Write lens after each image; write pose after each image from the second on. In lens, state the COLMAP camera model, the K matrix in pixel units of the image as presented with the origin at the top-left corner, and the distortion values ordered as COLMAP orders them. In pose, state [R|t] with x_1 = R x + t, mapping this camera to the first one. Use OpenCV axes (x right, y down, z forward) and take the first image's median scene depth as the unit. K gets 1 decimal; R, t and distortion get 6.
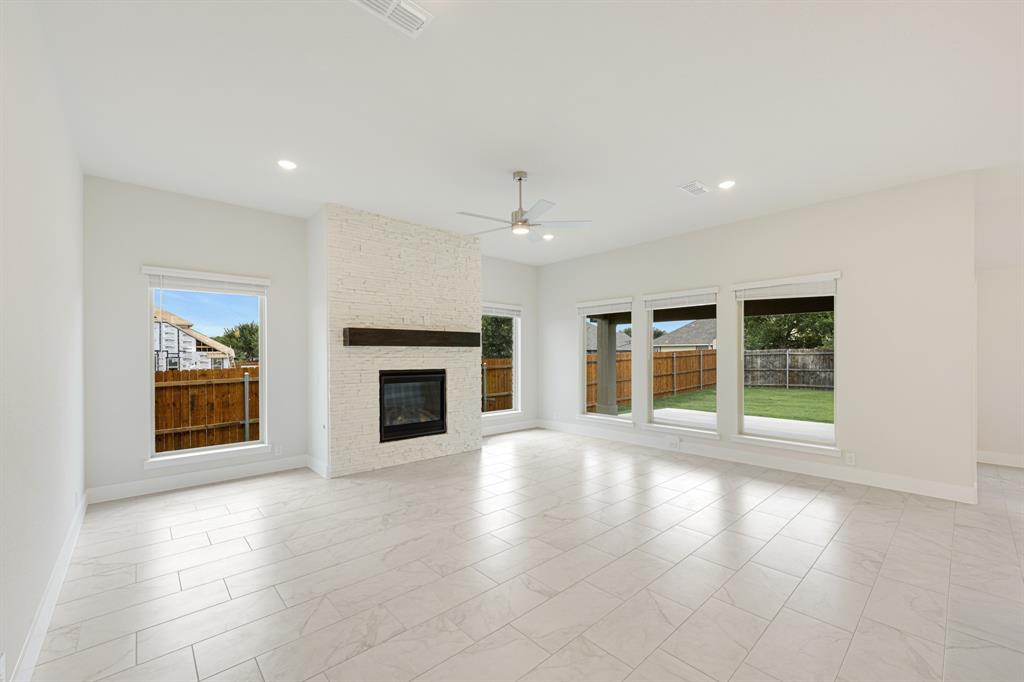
lens RADIAL K [[409.6, 0, 521.5], [0, 409.6, 356.0], [0, 0, 1]] dist [-0.000743, 0.000067]
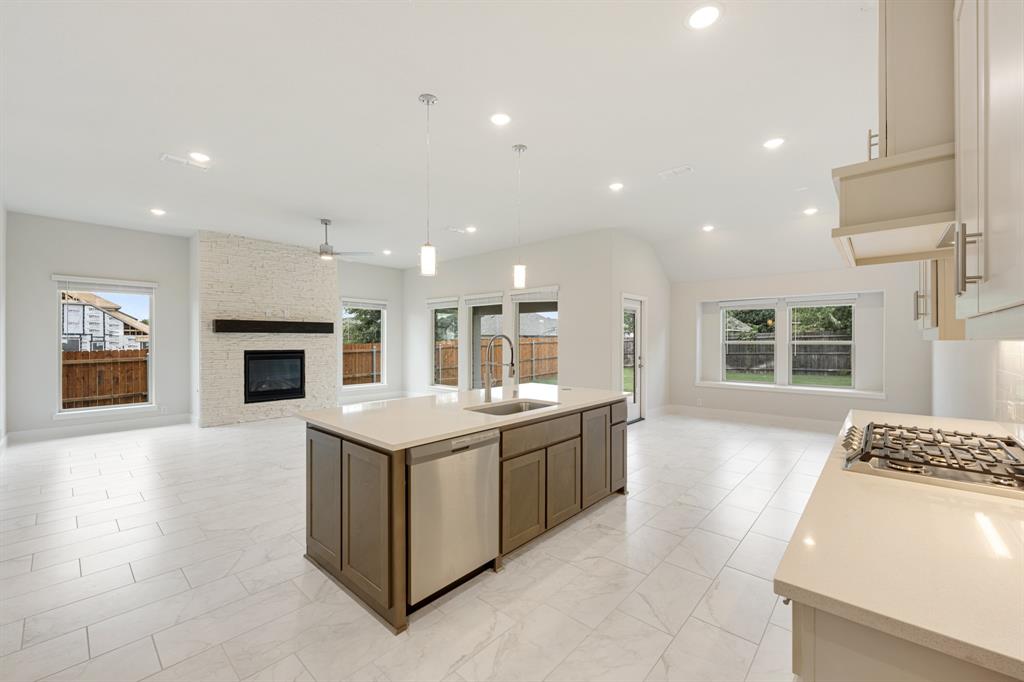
lens RADIAL K [[400.4, 0, 512.0], [0, 400.4, 341.0], [0, 0, 1]] dist [0.001043, -0.000043]
pose [[0.995764, 0.003381, 0.091886, 0.371436], [-0.003409, 0.999994, 0.000149, 0.000069], [-0.091885, -0.000462, 0.995770, -0.367113]]
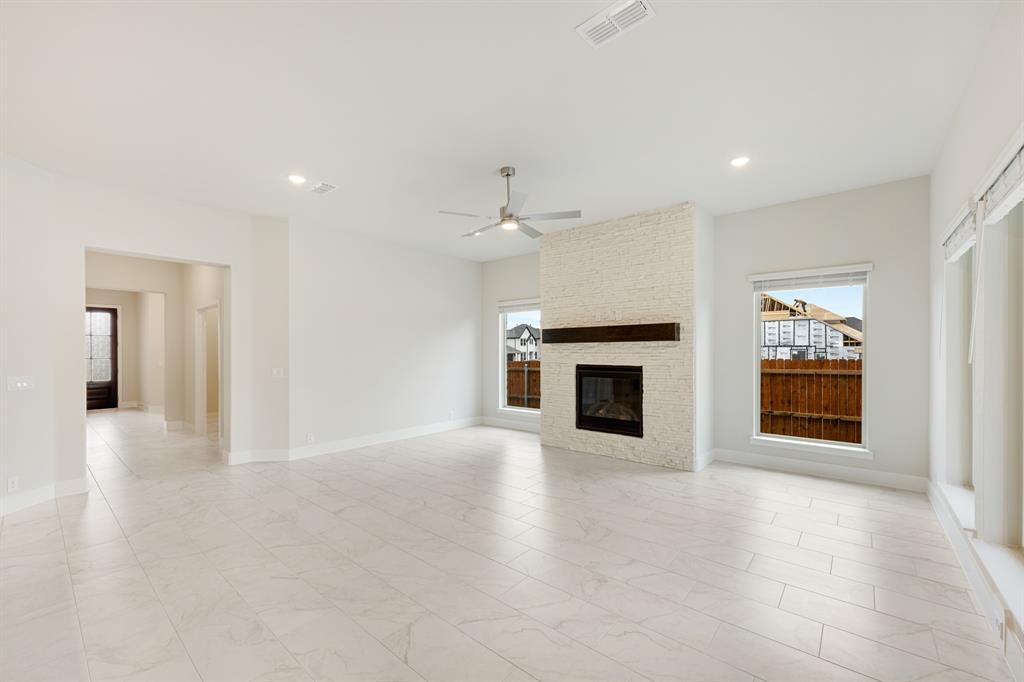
lens RADIAL K [[409.6, 0, 521.5], [0, 409.6, 356.0], [0, 0, 1]] dist [-0.000743, 0.000067]
pose [[0.138125, 0.014036, -0.990315, 0.667964], [-0.000736, 0.999901, 0.014069, -0.003589], [0.990415, -0.001215, 0.138122, 0.612921]]
